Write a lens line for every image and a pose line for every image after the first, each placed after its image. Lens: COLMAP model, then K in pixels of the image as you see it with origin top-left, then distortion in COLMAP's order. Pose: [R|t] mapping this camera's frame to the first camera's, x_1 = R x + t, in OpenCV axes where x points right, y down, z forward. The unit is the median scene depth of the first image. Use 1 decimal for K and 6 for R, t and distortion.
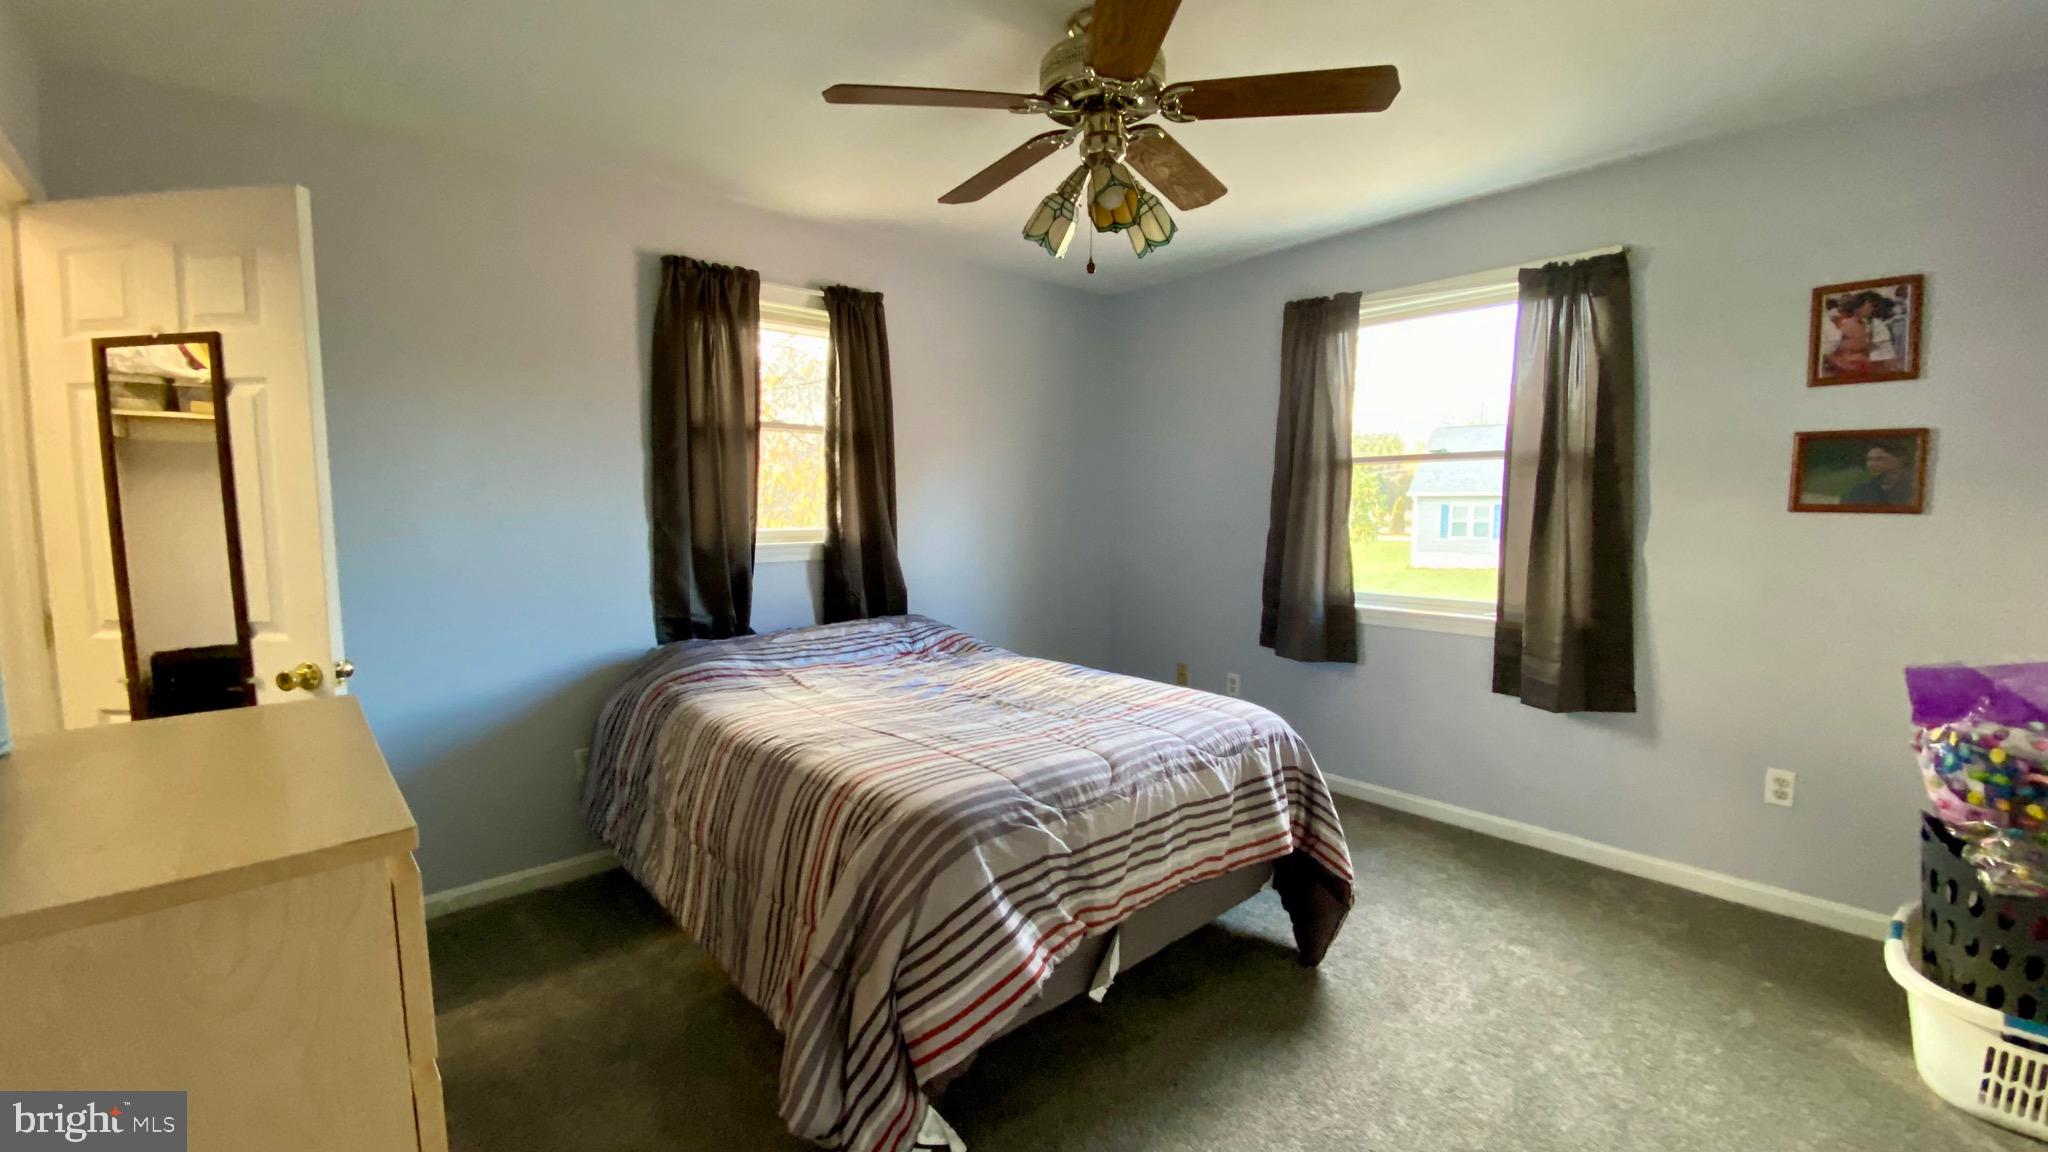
lens RADIAL K [[835.1, 0, 1013.7], [0, 835.1, 572.1], [0, 0, 1]] dist [0.005968, -0.011883]
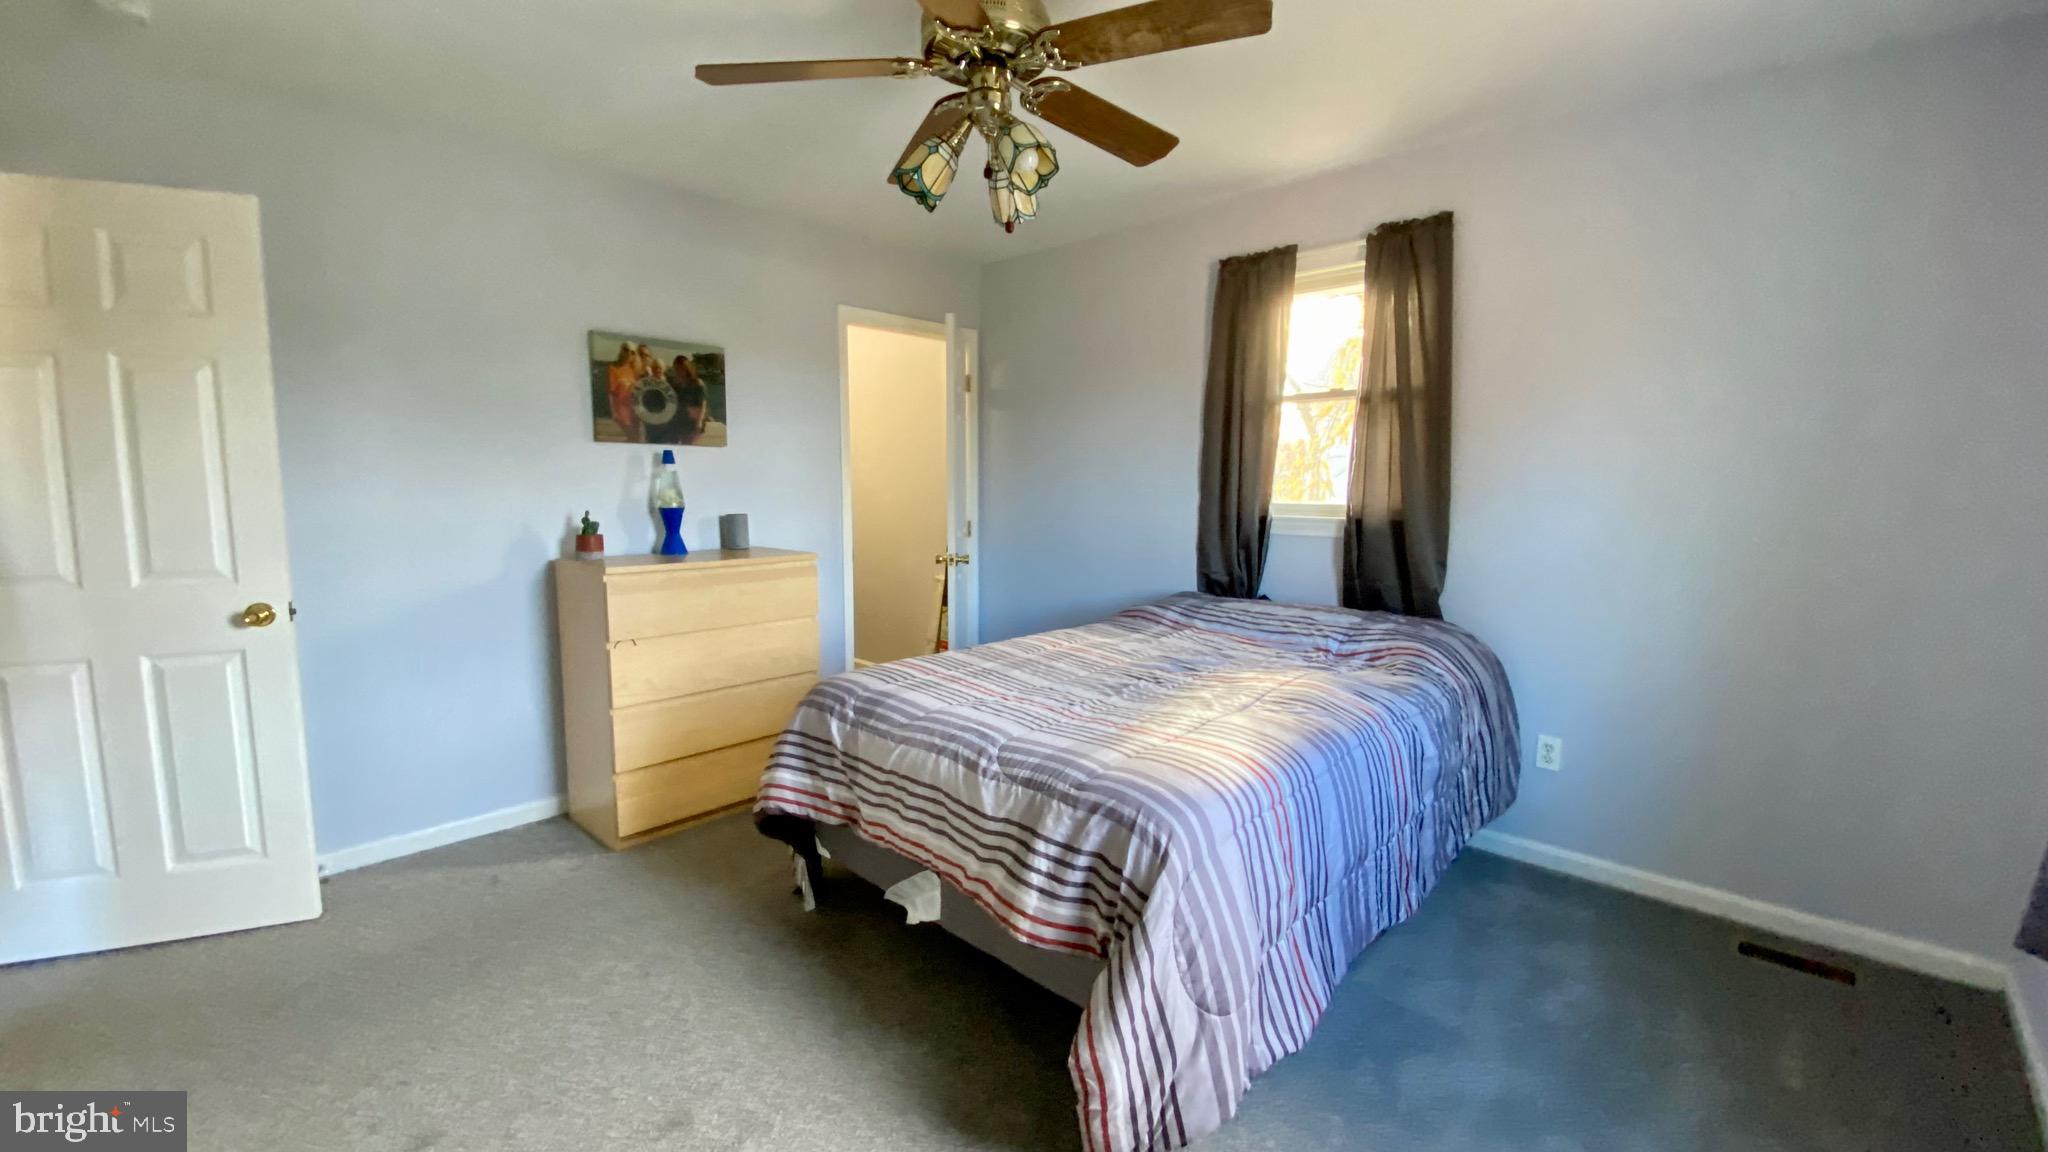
lens RADIAL K [[835.1, 0, 1016.8], [0, 835.1, 566.3], [0, 0, 1]] dist [0.005968, -0.011883]
pose [[0.090434, 0.120475, -0.988589, 1.044067], [-0.097833, 0.988930, 0.111567, -0.082631], [0.991085, 0.086627, 0.101219, 0.896511]]
